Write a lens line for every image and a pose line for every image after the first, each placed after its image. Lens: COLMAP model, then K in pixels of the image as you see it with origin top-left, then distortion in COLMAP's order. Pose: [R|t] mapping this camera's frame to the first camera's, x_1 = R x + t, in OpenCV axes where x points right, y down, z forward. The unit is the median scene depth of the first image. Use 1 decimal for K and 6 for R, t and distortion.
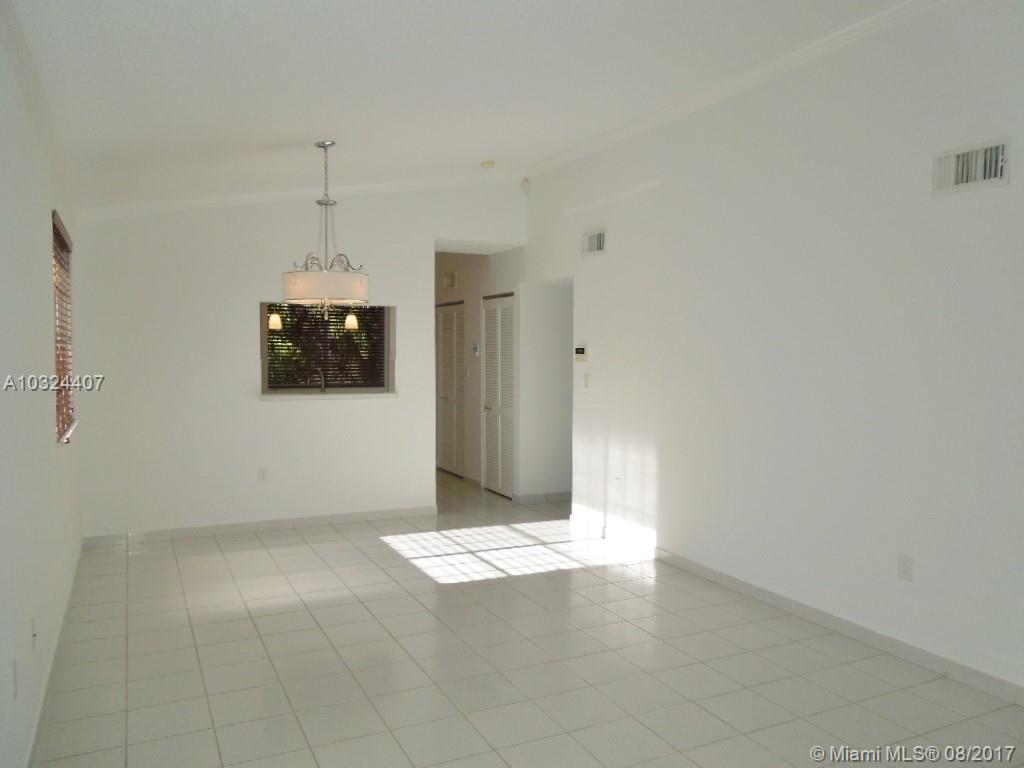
lens RADIAL K [[772.9, 0, 516.8], [0, 772.9, 382.6], [0, 0, 1]] dist [-0.001950, 0.018719]
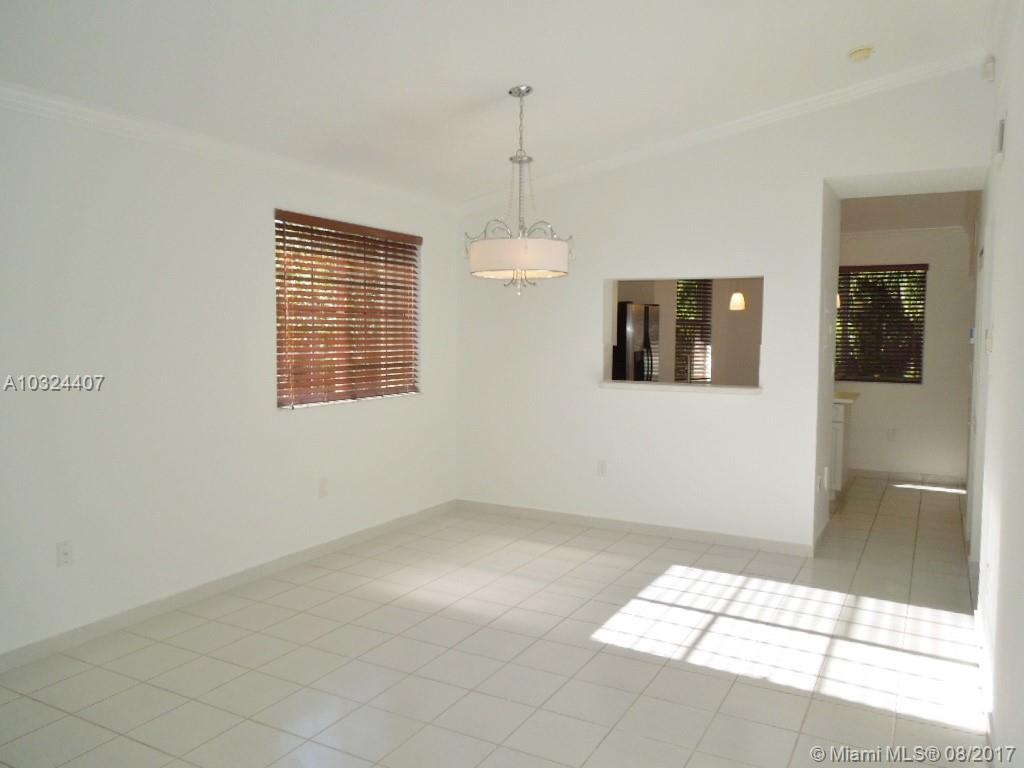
lens RADIAL K [[772.9, 0, 514.2], [0, 772.9, 383.3], [0, 0, 1]] dist [-0.001950, 0.018719]
pose [[0.585115, 0.054422, -0.809122, 0.391631], [-0.041877, 0.998442, 0.036873, -0.012234], [0.809868, 0.012309, 0.586482, 0.419581]]
